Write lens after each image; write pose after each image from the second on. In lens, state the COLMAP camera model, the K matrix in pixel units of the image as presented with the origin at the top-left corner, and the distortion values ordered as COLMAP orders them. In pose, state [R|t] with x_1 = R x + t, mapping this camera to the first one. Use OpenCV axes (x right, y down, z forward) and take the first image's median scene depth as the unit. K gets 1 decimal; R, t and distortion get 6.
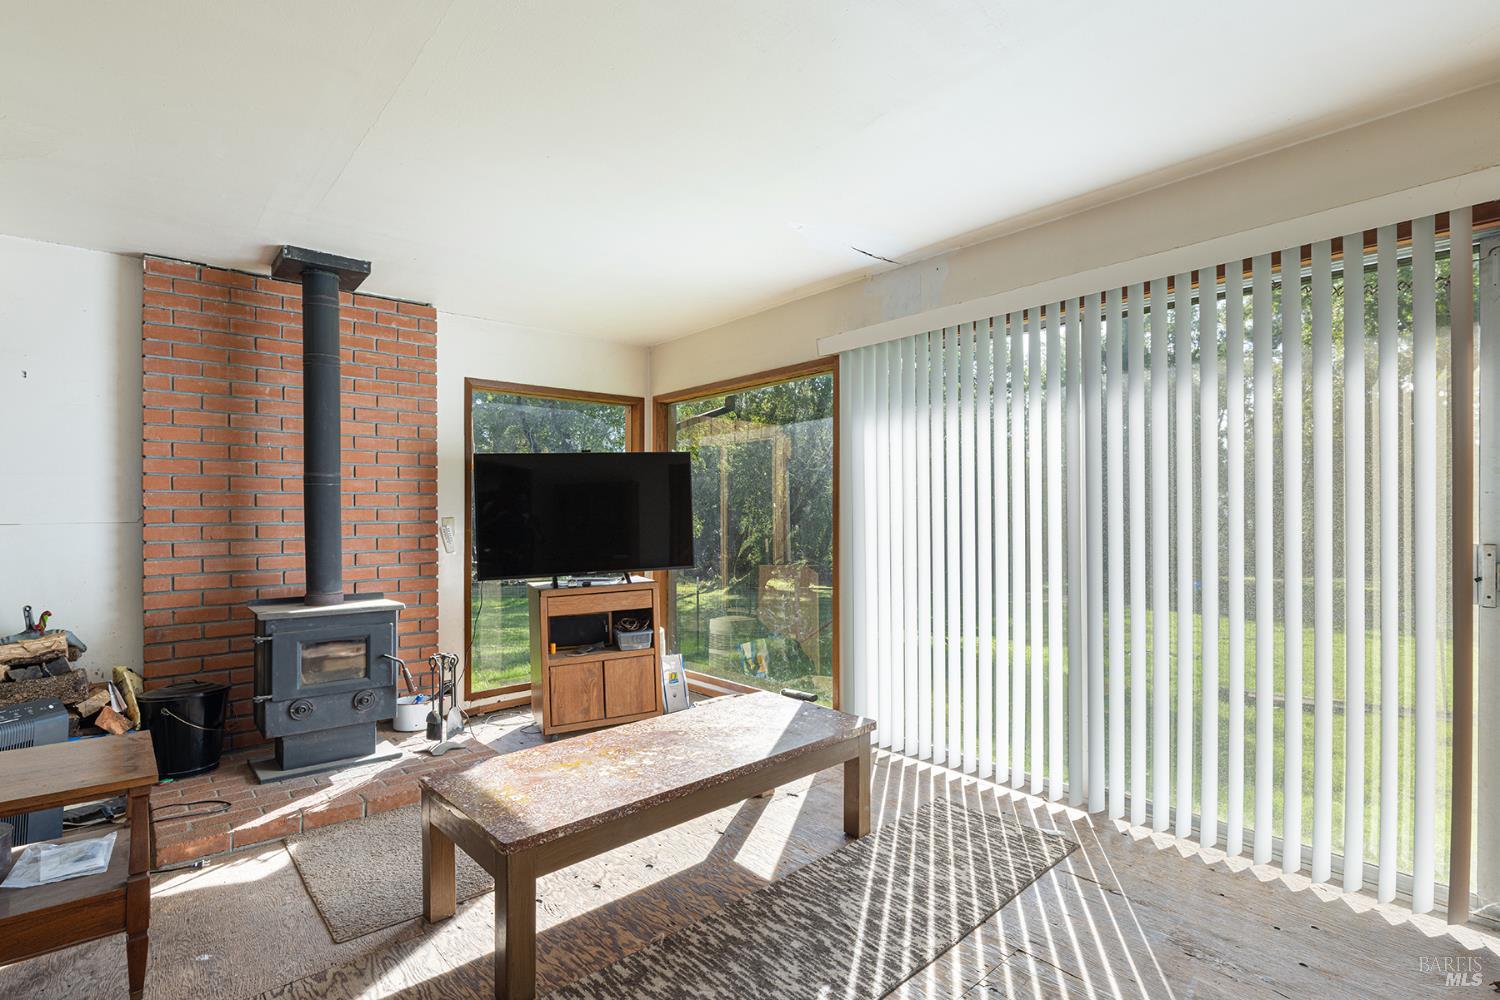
lens RADIAL K [[724.2, 0, 750.3], [0, 724.2, 501.6], [0, 0, 1]] dist [-0.003002, -0.000589]
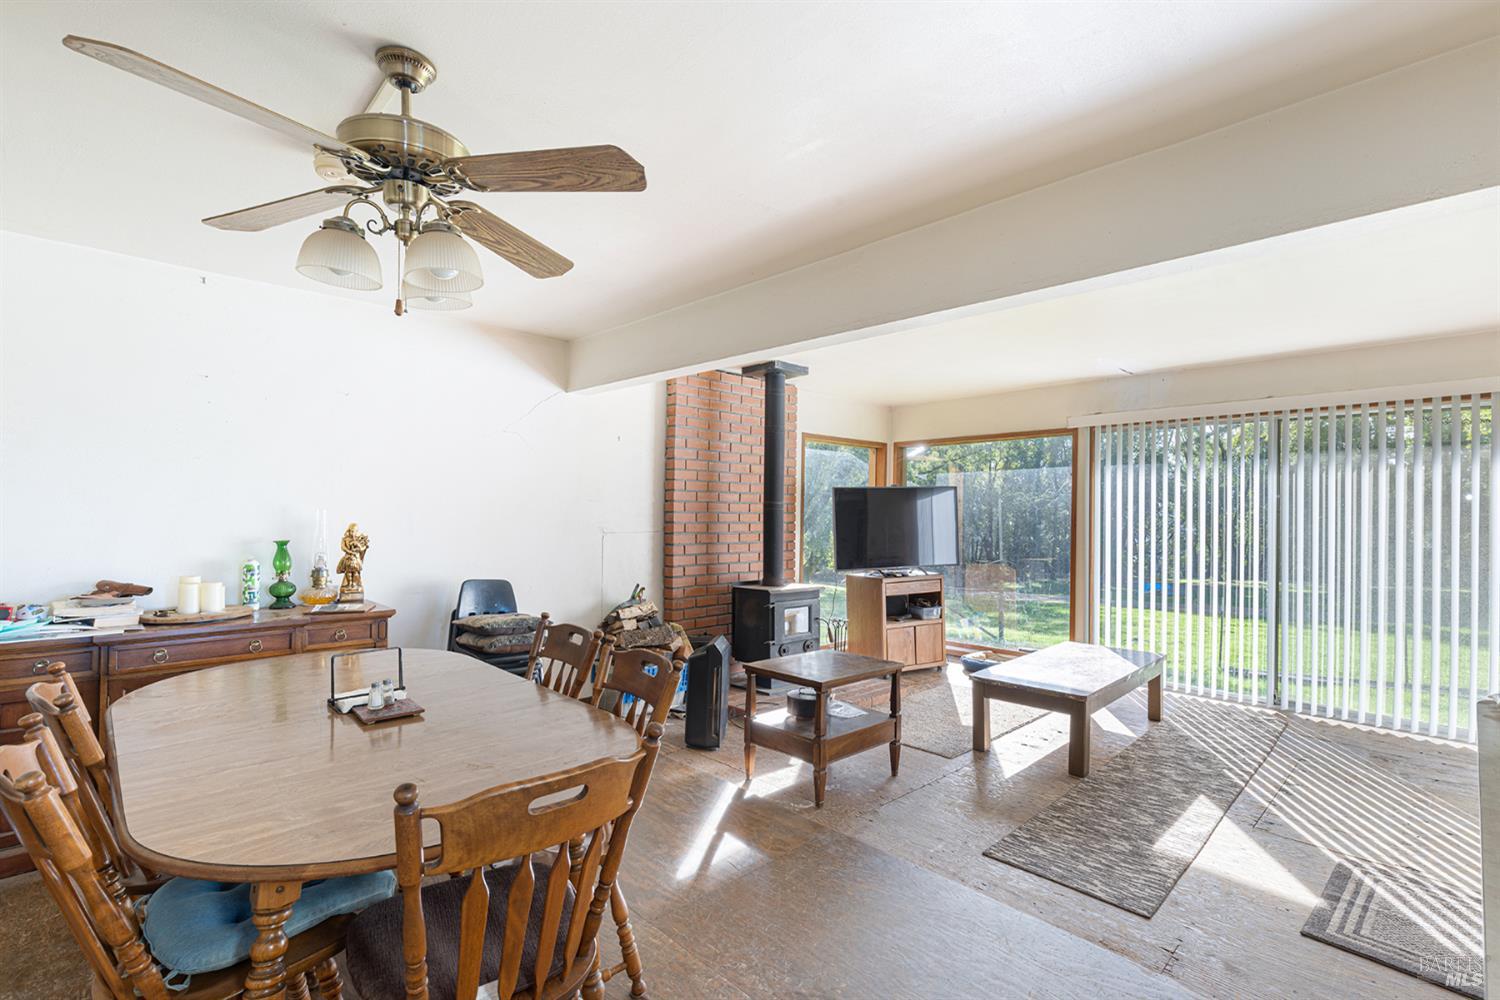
lens RADIAL K [[683.5, 0, 746.2], [0, 683.5, 507.7], [0, 0, 1]] dist [0.000238, -0.000077]
pose [[0.999382, 0.012647, 0.032785, -0.686504], [-0.012774, 0.999912, 0.003659, -0.029965], [-0.032736, -0.004075, 0.999456, -0.458752]]
